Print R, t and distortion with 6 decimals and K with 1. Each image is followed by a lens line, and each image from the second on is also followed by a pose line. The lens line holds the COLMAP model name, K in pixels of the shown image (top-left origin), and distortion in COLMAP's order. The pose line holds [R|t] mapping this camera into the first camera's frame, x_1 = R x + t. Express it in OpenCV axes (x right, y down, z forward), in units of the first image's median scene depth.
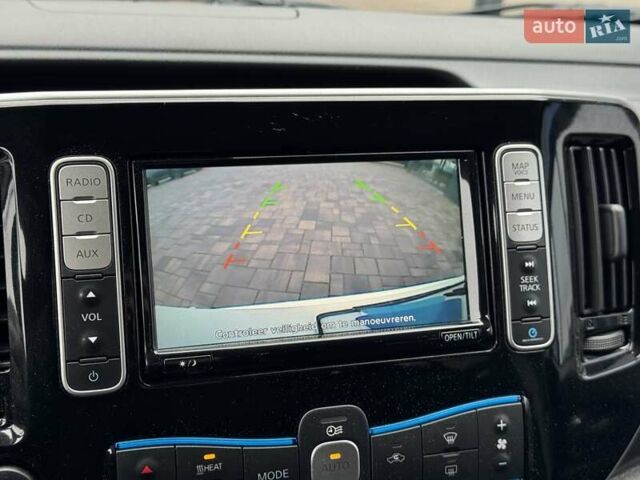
lens RADIAL K [[839.3, 0, 316.8], [0, 839.3, 230.6], [0, 0, 1]] dist [0.067811, -0.010221]
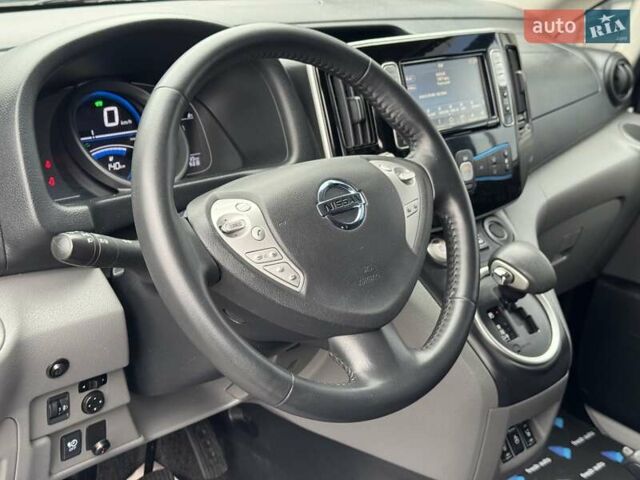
lens RADIAL K [[902.2, 0, 307.2], [0, 902.2, 237.9], [0, 0, 1]] dist [0.098453, -0.082712]
pose [[0.885427, -0.158505, 0.436915, -1.657058], [0.140515, 0.987351, 0.073435, 0.193137], [-0.443028, -0.003628, 0.896500, -1.323401]]
